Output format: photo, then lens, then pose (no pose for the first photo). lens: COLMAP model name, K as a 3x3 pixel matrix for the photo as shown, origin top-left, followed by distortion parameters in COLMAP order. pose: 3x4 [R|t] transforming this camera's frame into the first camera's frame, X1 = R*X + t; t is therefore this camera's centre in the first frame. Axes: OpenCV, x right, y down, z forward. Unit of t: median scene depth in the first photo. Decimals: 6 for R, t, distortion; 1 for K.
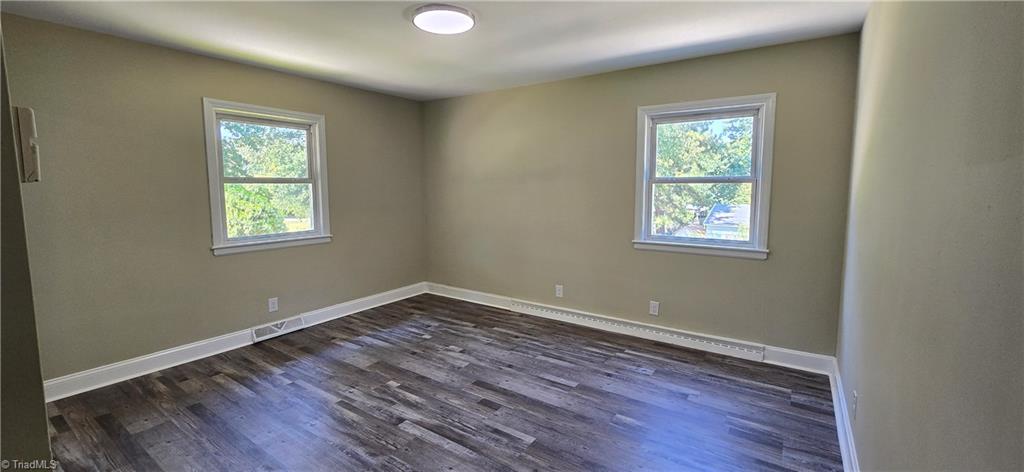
lens RADIAL K [[419.1, 0, 507.3], [0, 419.1, 224.6], [0, 0, 1]] dist [-0.001249, 0.000067]
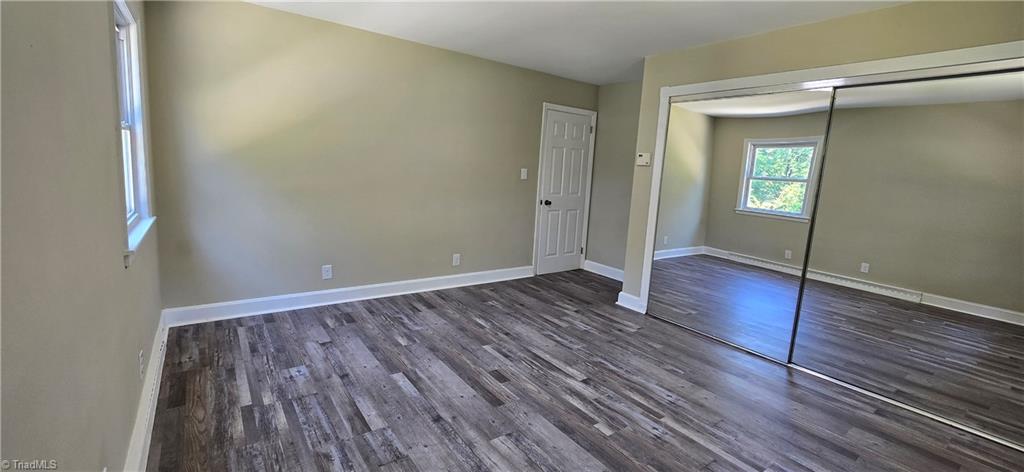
lens RADIAL K [[419.1, 0, 507.3], [0, 419.1, 224.6], [0, 0, 1]] dist [-0.001249, 0.000067]
pose [[-0.941994, -0.098998, 0.320698, -0.316461], [-0.023099, 0.972366, 0.232315, -0.141815], [-0.334835, 0.211432, -0.918250, 1.679784]]
